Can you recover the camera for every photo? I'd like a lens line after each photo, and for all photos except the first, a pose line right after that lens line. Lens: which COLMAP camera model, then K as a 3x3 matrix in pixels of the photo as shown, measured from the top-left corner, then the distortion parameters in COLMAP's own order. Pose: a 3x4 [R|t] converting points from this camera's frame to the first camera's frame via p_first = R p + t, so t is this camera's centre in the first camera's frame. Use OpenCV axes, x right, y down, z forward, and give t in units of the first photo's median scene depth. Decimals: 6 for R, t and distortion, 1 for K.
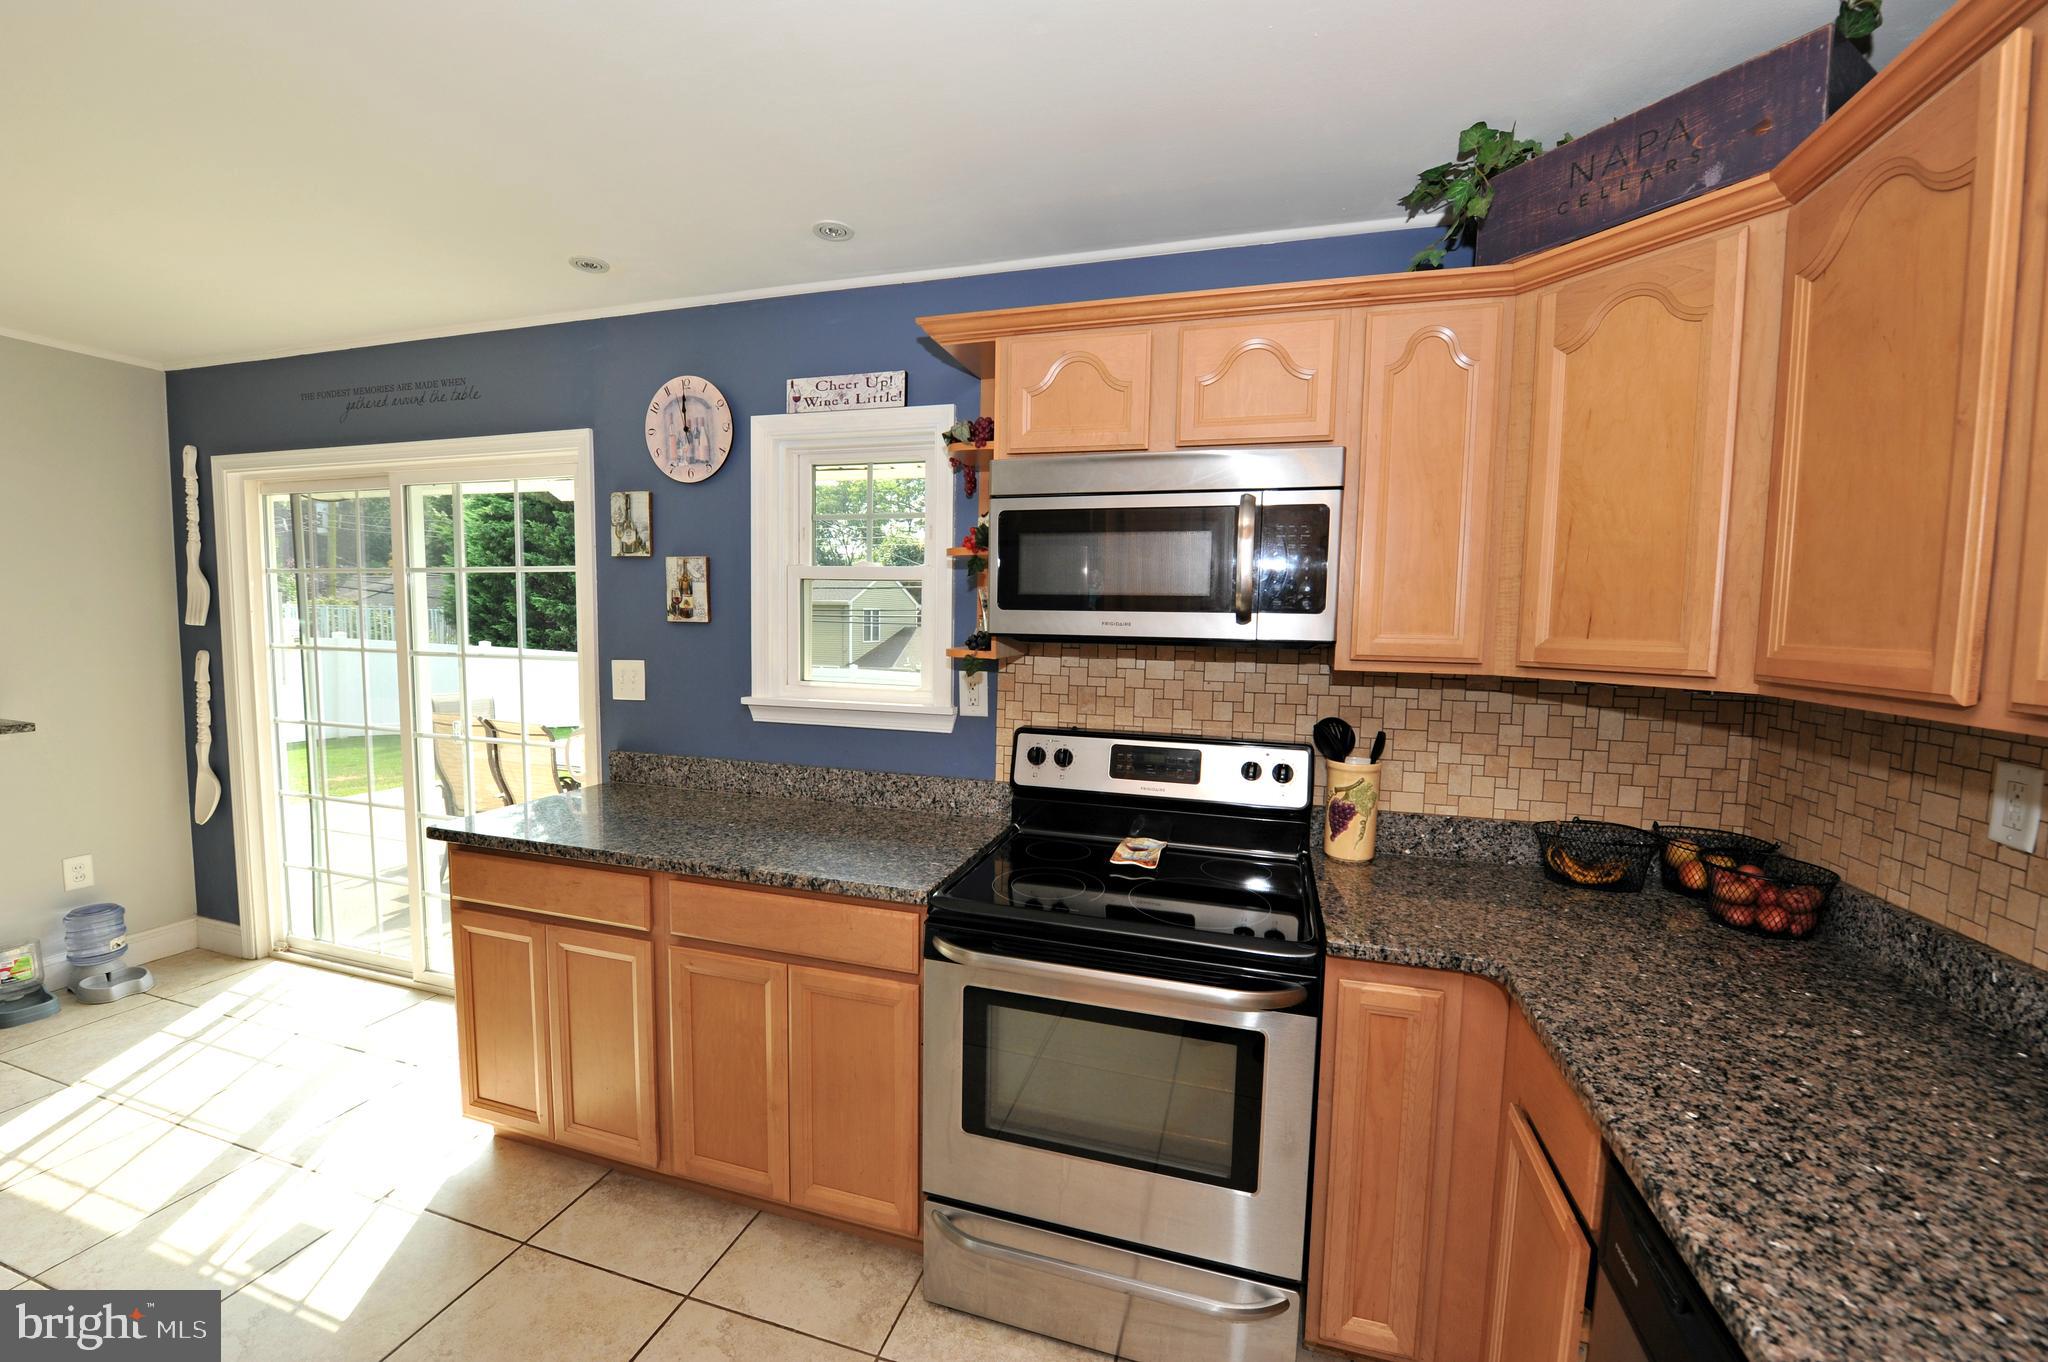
lens RADIAL K [[813.0, 0, 1025.4], [0, 813.0, 687.1], [0, 0, 1]] dist [-0.014194, -0.002351]
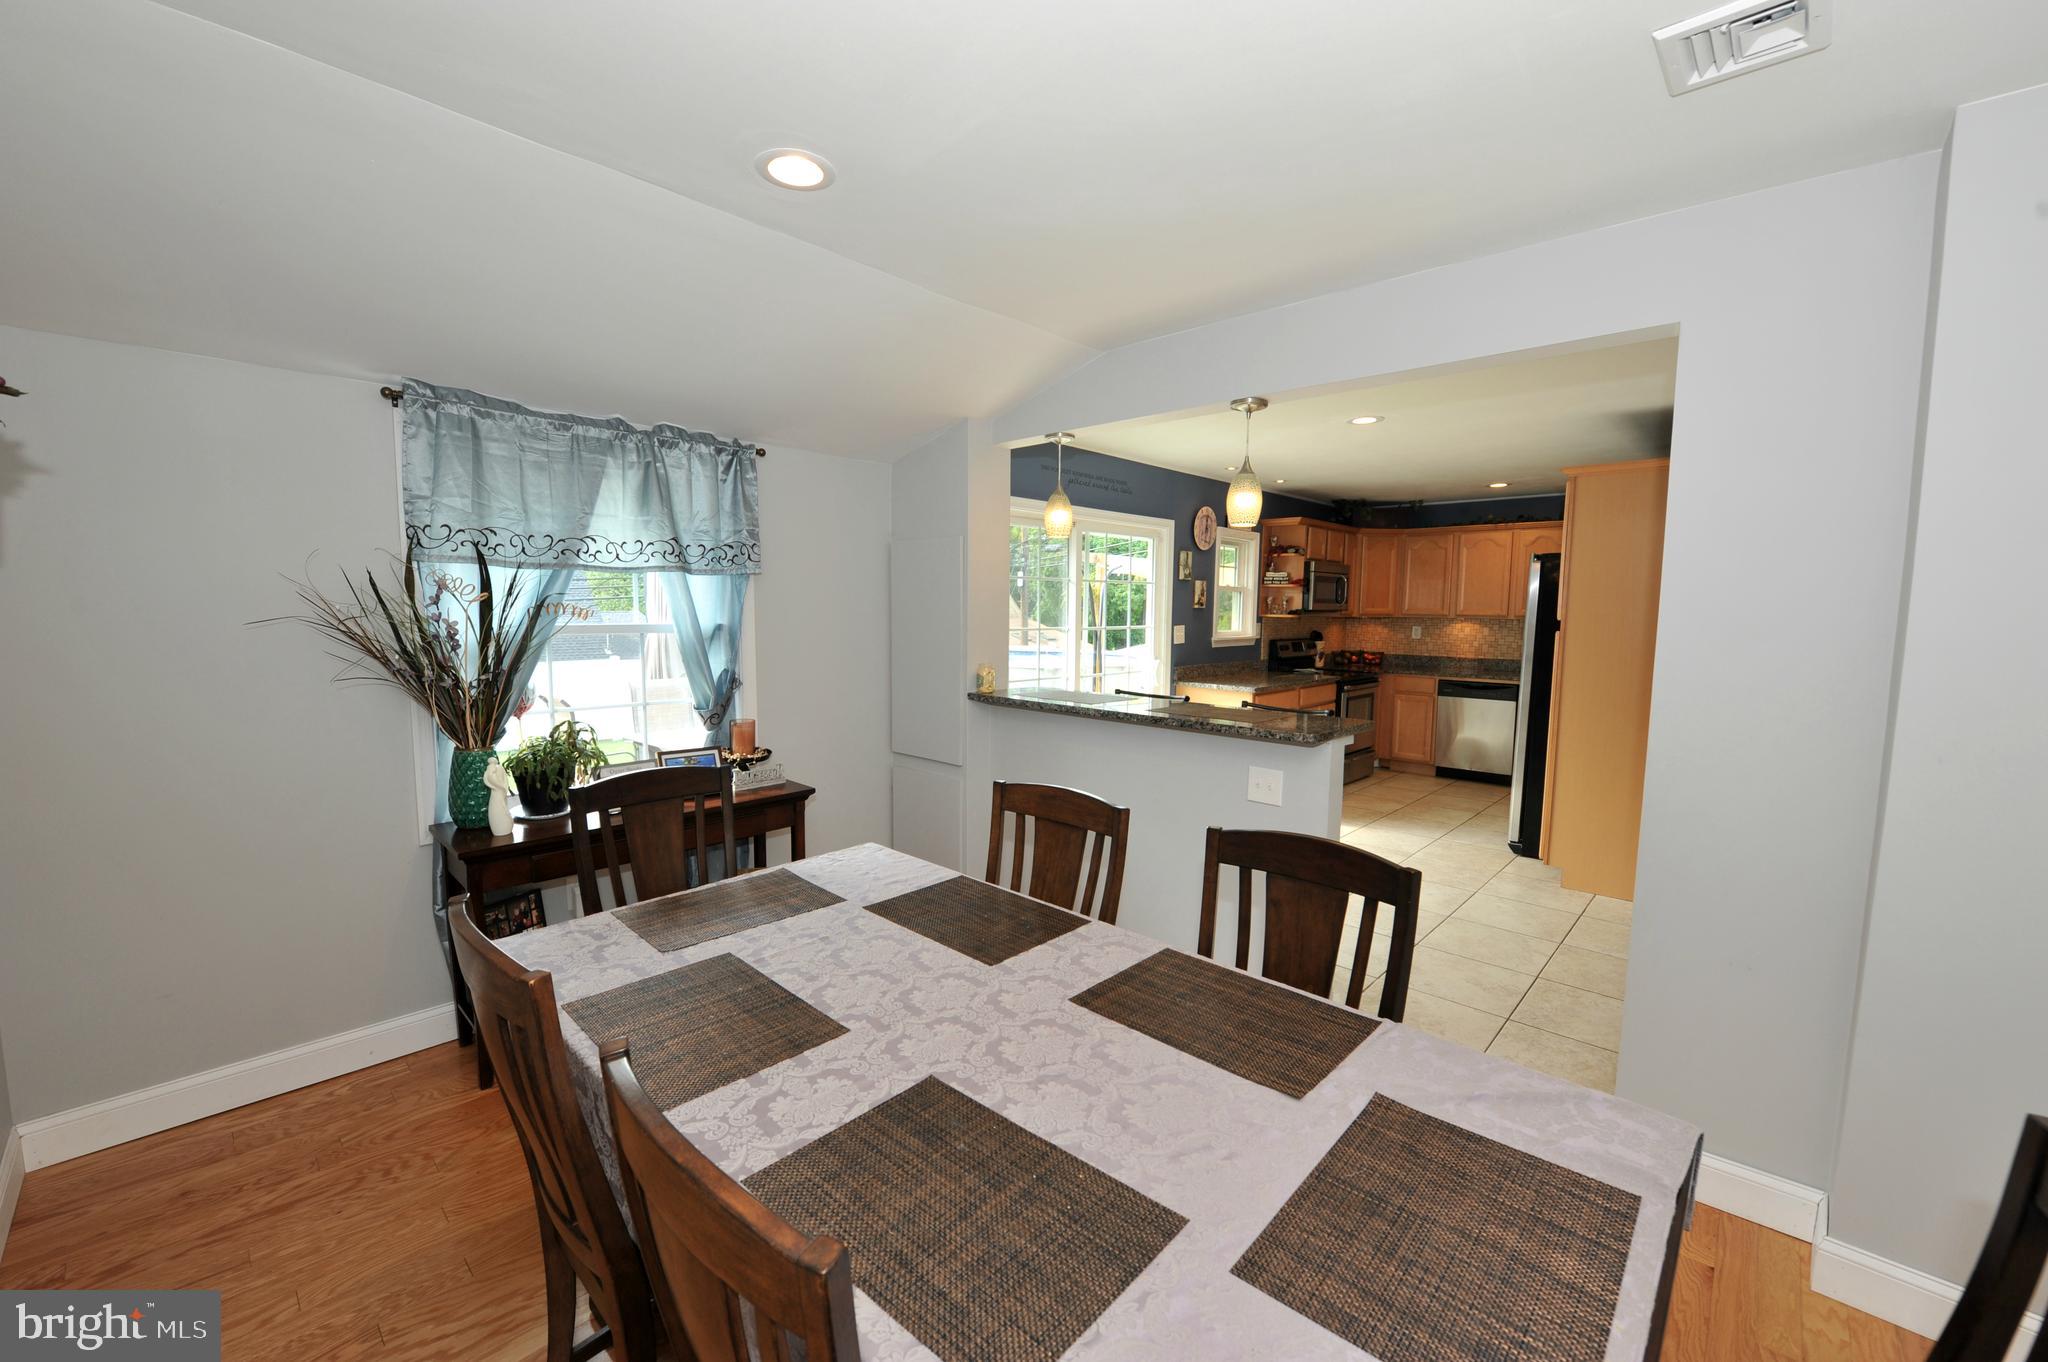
lens RADIAL K [[813.0, 0, 1020.9], [0, 813.0, 685.4], [0, 0, 1]] dist [-0.014194, -0.002351]
pose [[0.452900, -0.101482, 0.885767, -2.828907], [0.073696, 0.994362, 0.076242, -0.076244], [-0.888510, 0.030747, 0.457826, 0.387791]]
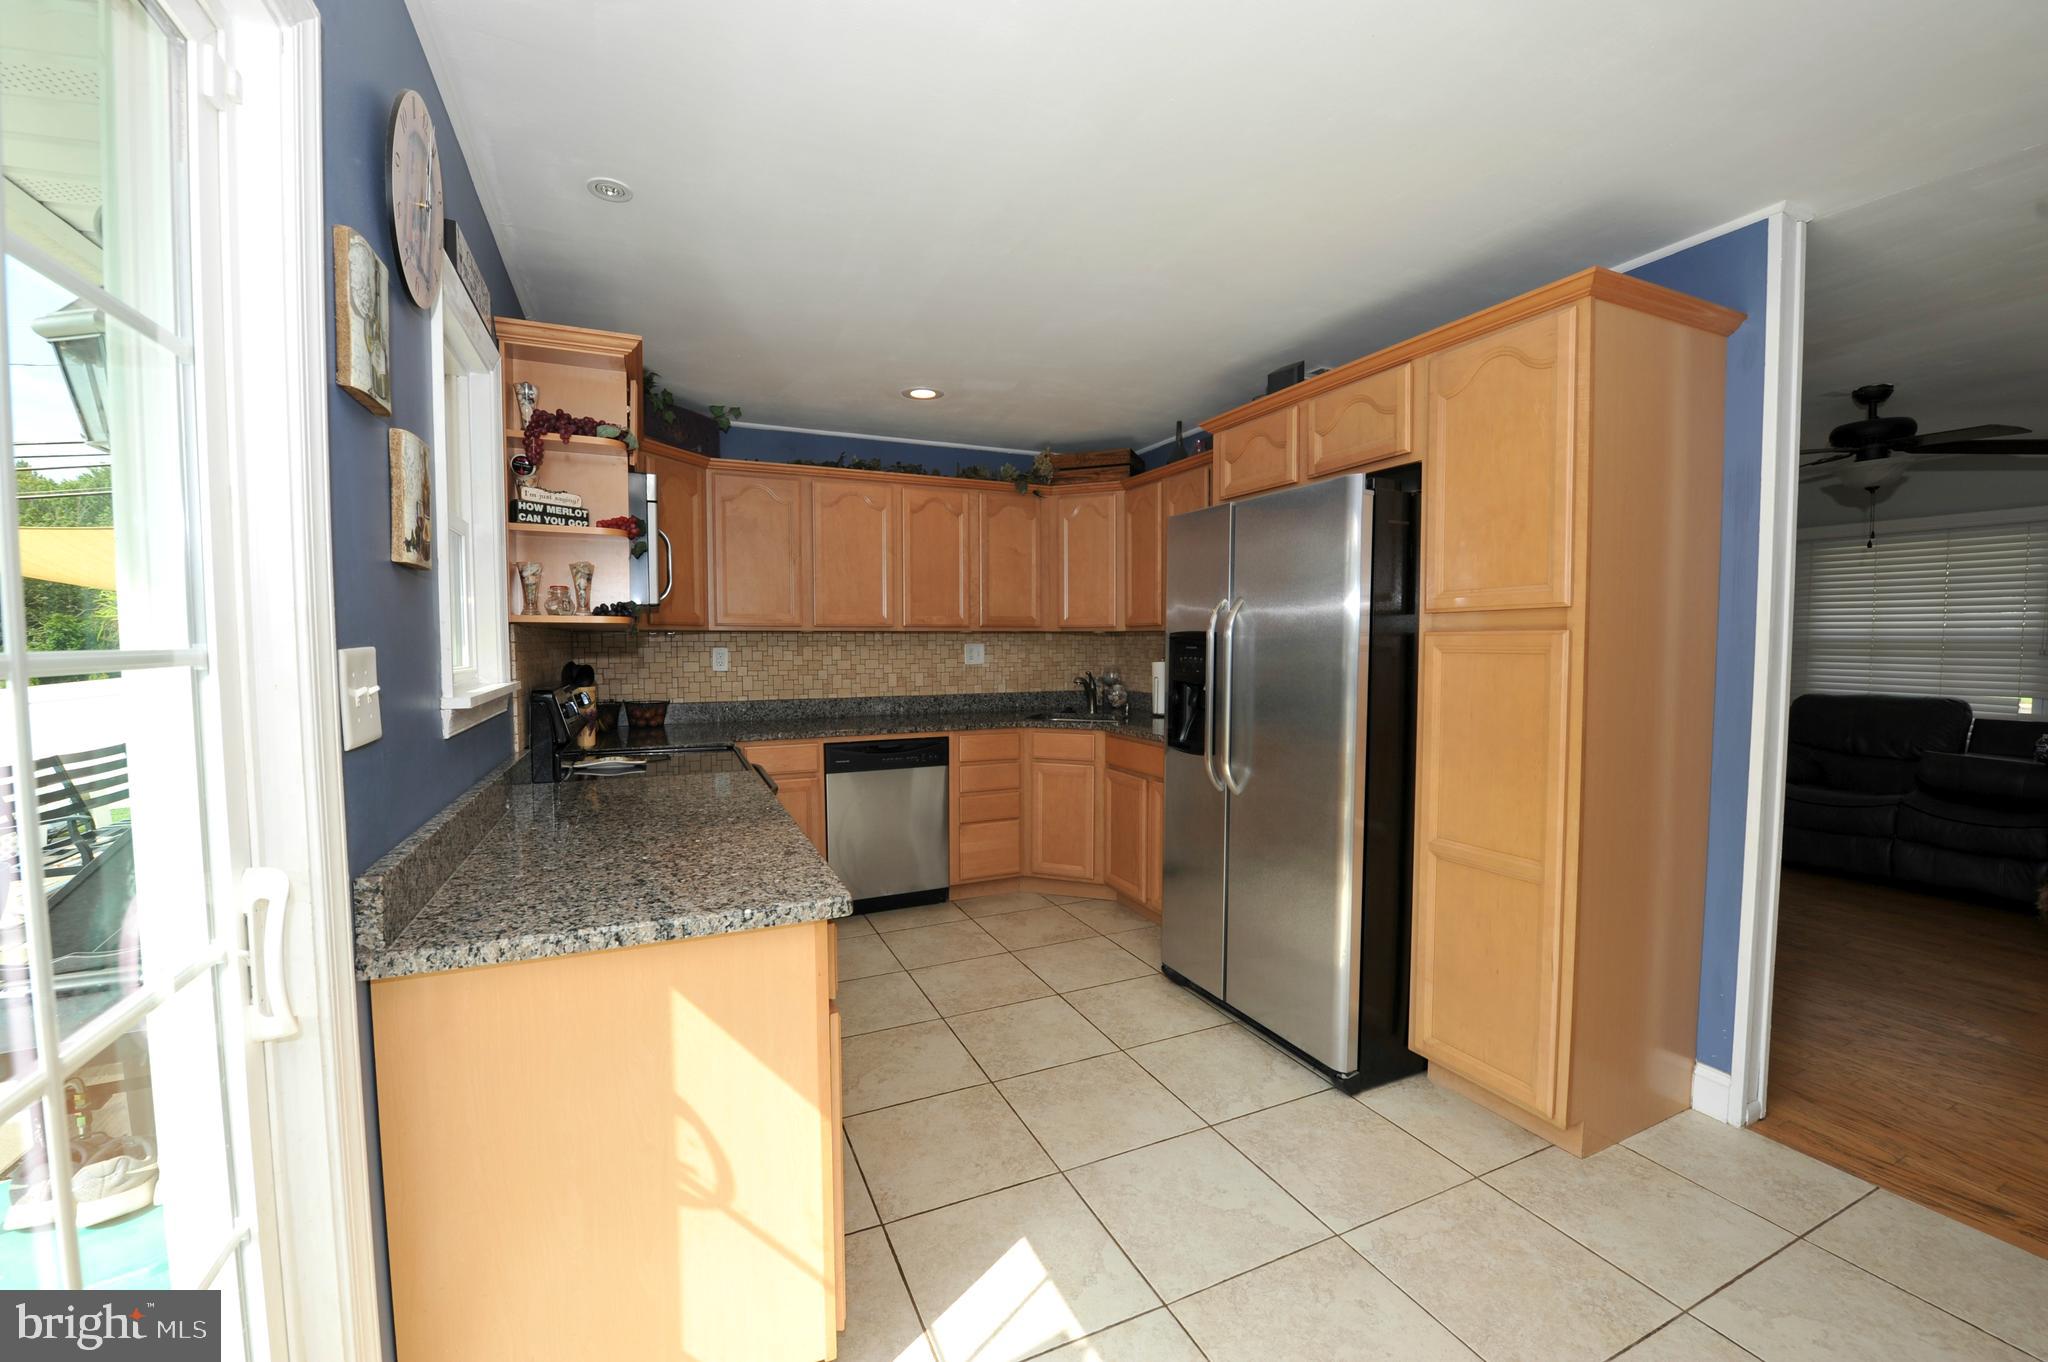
lens RADIAL K [[813.0, 0, 1022.7], [0, 813.0, 685.4], [0, 0, 1]] dist [-0.014194, -0.002351]
pose [[-0.653762, -0.057280, 0.754529, -1.076457], [0.053539, 0.991130, 0.121630, -0.047569], [-0.754804, 0.119914, -0.644897, 1.060766]]
